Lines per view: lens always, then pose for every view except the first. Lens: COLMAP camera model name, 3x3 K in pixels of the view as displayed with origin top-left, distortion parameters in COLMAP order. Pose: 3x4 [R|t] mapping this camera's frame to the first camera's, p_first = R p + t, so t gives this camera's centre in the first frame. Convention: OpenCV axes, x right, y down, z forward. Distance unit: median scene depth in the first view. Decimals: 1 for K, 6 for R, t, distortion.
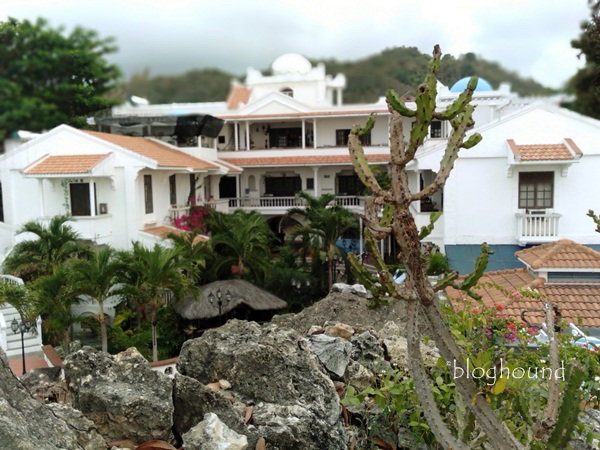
lens RADIAL K [[551.3, 0, 299.6], [0, 551.3, 228.7], [0, 0, 1]] dist [0.019801, 0.000000]
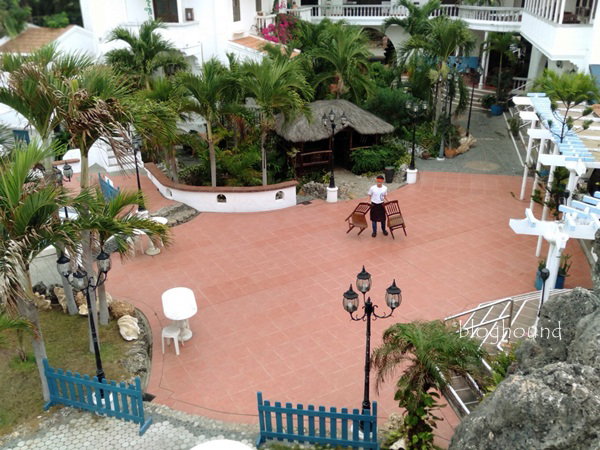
lens RADIAL K [[551.3, 0, 300.3], [0, 551.3, 221.8], [0, 0, 1]] dist [0.019801, 0.000000]
pose [[0.995808, 0.046271, -0.078907, -0.092272], [-0.019733, 0.950977, 0.308630, 0.003307], [0.089319, -0.305779, 0.947904, 0.060556]]
